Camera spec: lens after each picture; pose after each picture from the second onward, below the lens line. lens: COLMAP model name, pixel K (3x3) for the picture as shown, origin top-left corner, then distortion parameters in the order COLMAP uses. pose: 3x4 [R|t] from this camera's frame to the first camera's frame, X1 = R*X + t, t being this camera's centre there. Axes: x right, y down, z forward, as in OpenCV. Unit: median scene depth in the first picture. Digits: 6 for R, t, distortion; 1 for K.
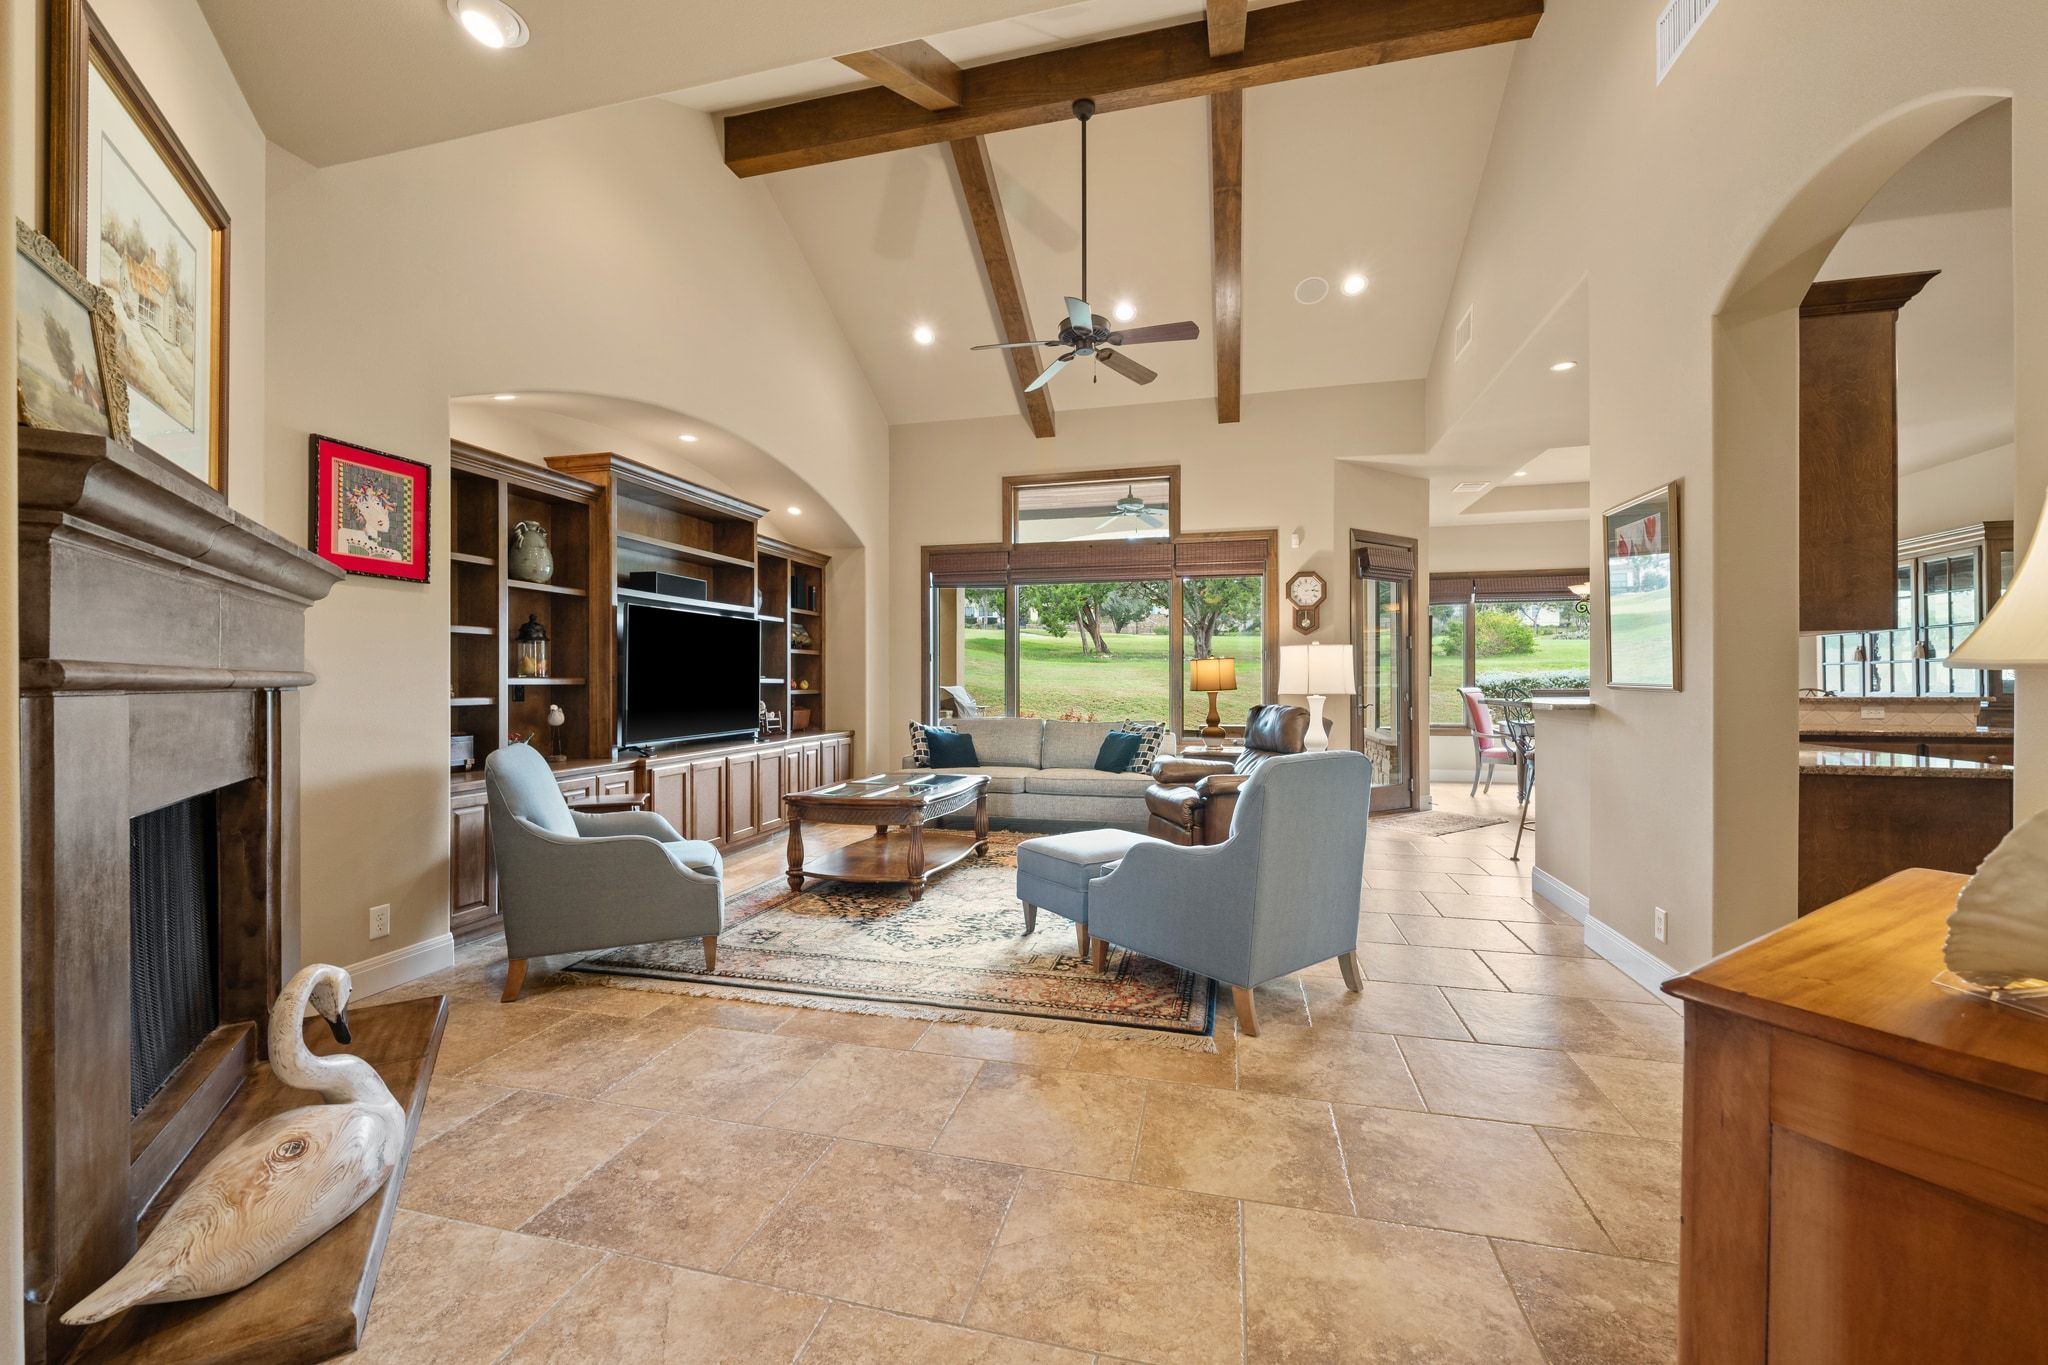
lens RADIAL K [[811.5, 0, 1023.2], [0, 811.5, 677.5], [0, 0, 1]] dist [0.000494, 0.000167]
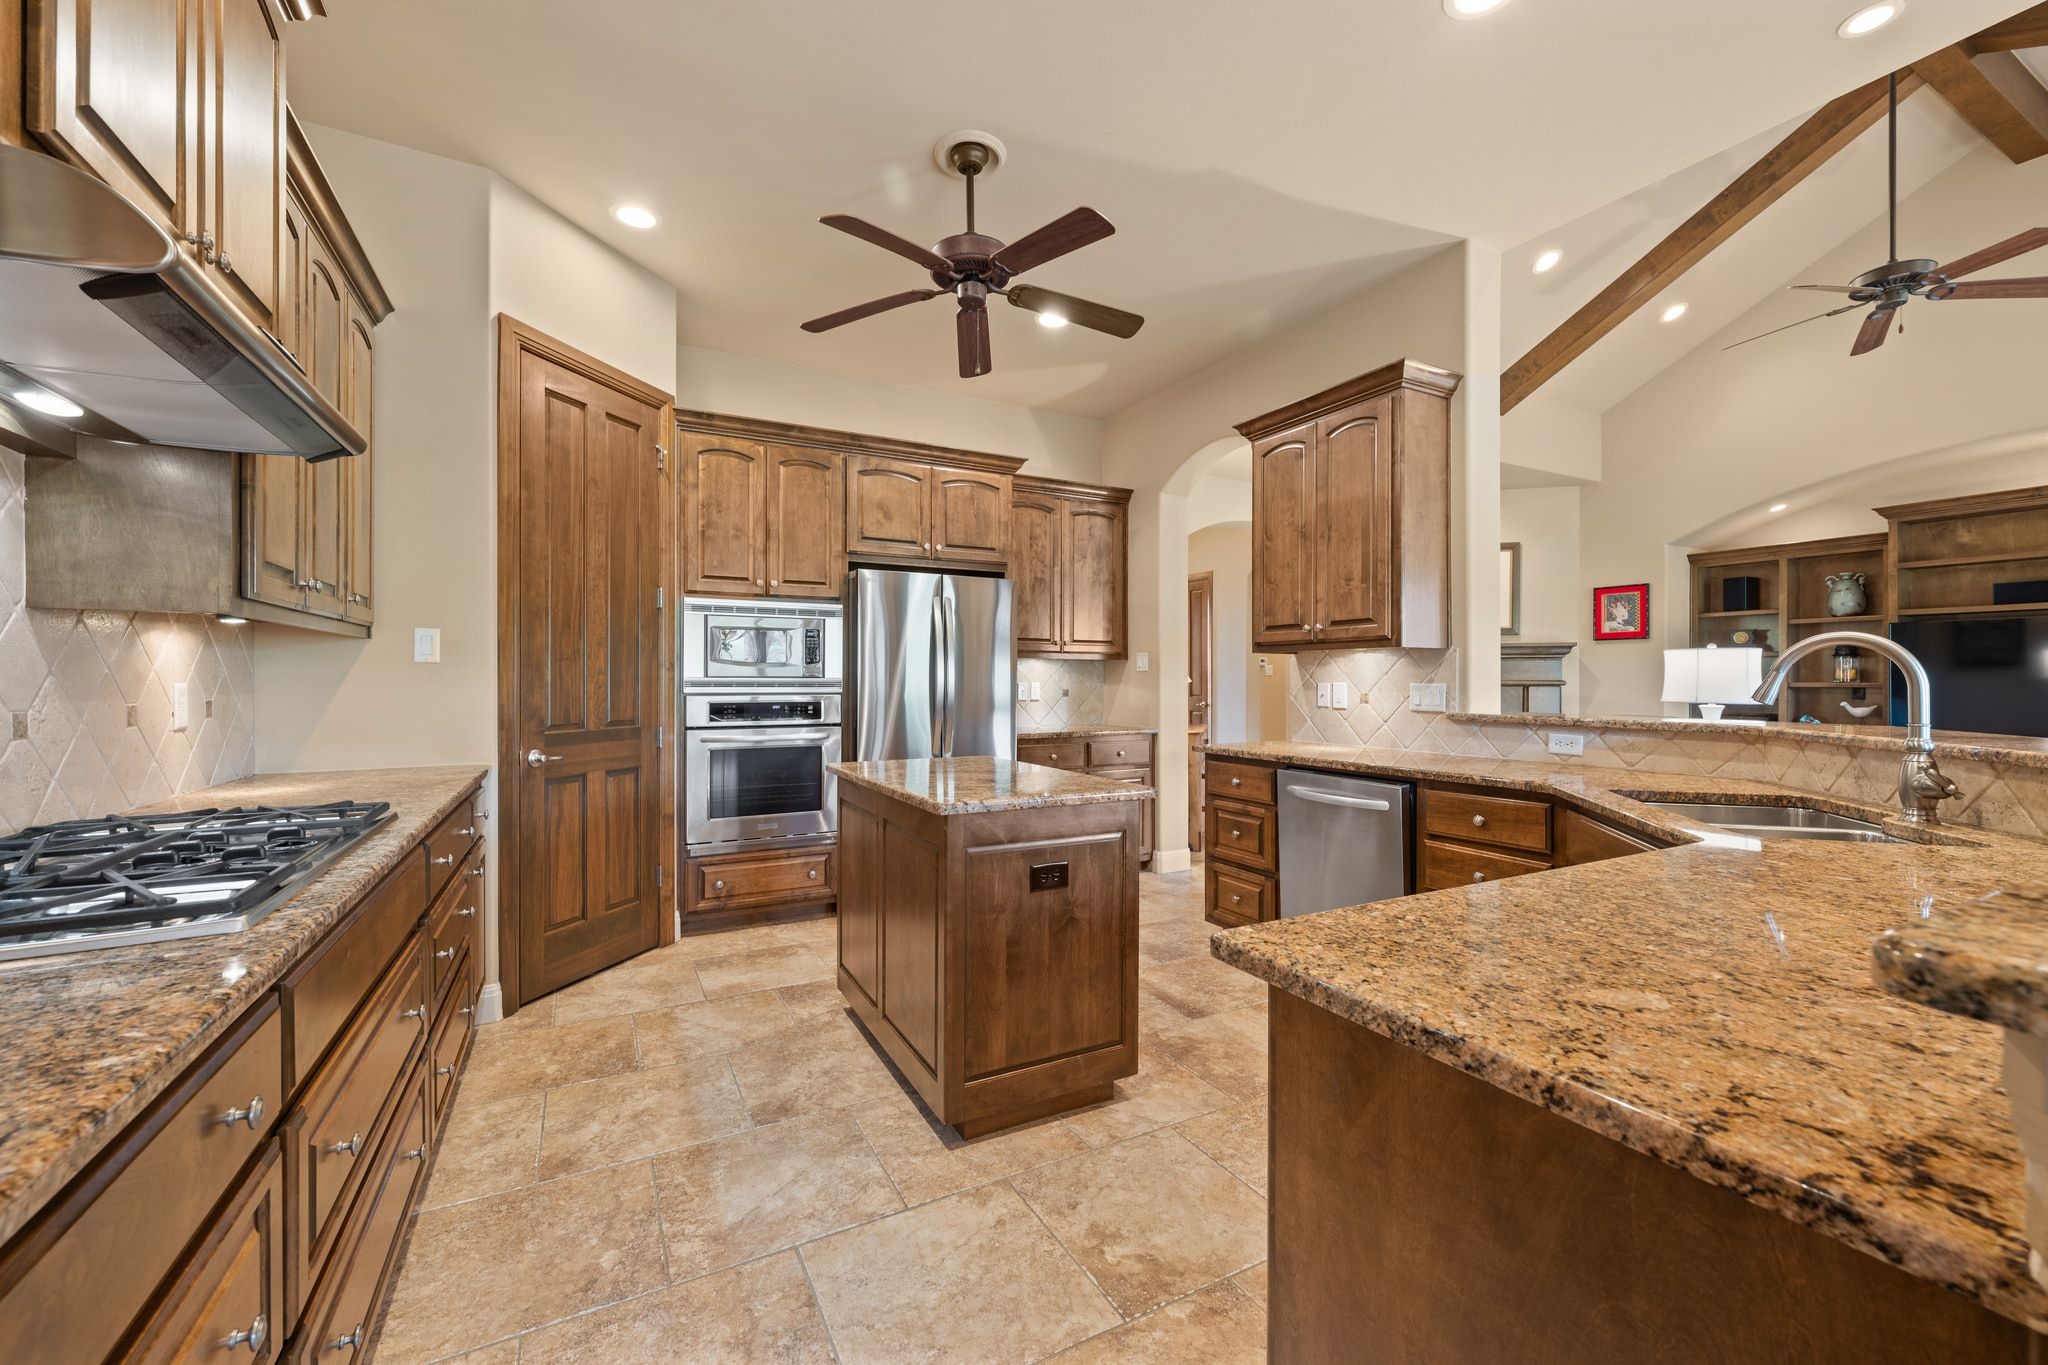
lens RADIAL K [[807.6, 0, 1020.9], [0, 807.6, 684.0], [0, 0, 1]] dist [0.000275, -0.000073]
pose [[-0.738632, 0.003477, -0.674100, 0.939587], [0.002490, 0.999994, 0.002431, -0.002470], [0.674104, 0.000117, -0.738636, 0.710054]]
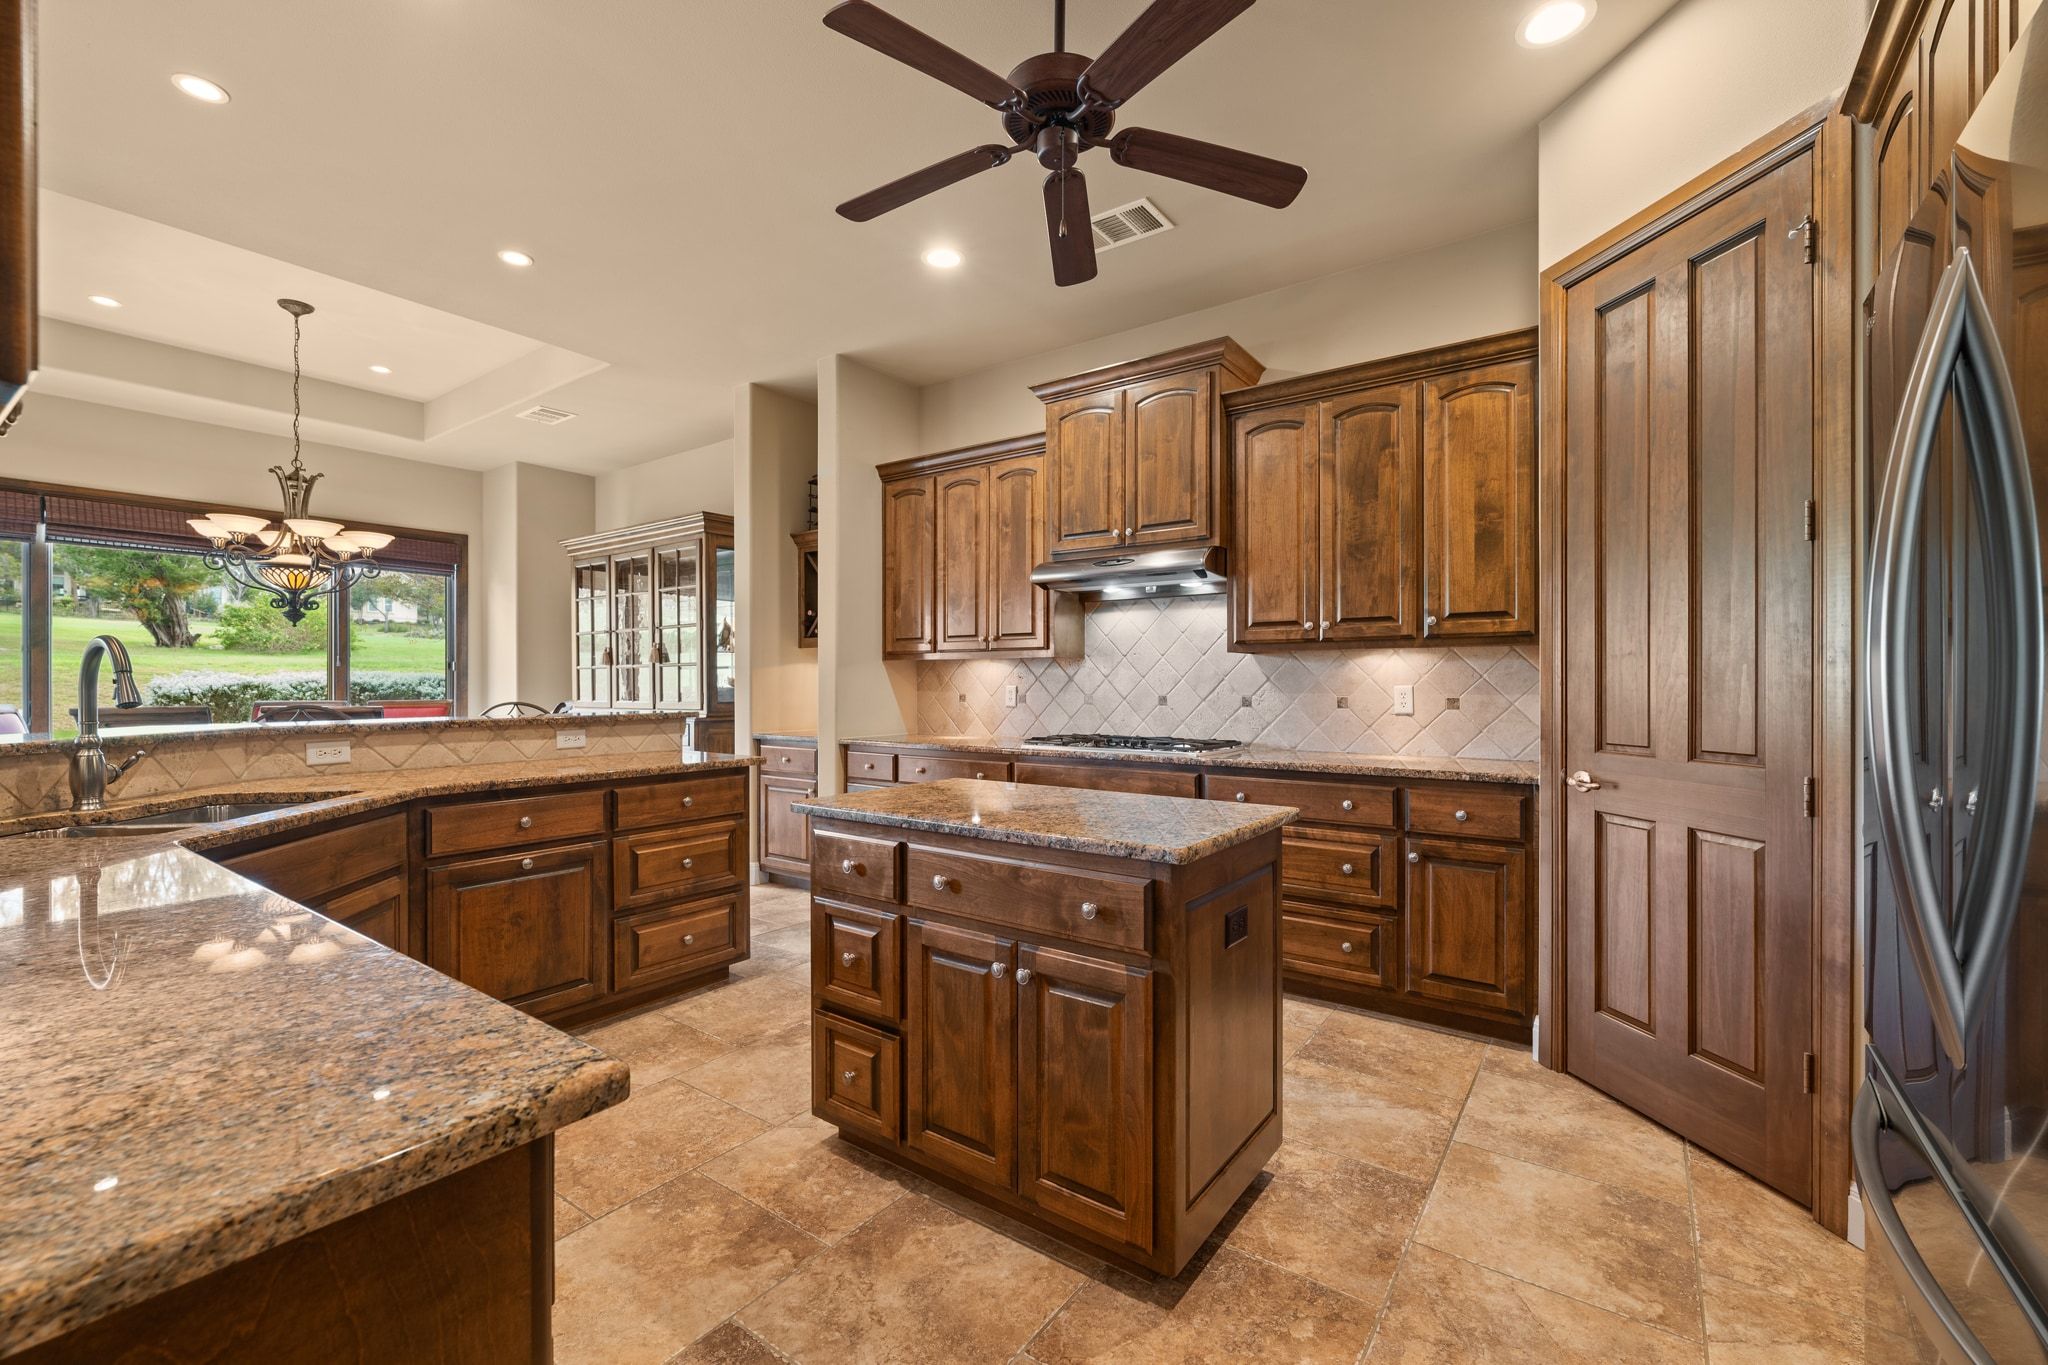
lens RADIAL K [[849.5, 0, 1024.0], [0, 849.5, 682.5], [0, 0, 1]] dist [-0.001005, 0.000197]
pose [[0.366089, 0.000683, 0.930580, 0.387921], [-0.003614, 0.999993, 0.000687, -0.004260], [-0.930573, -0.003615, 0.366089, 0.287508]]
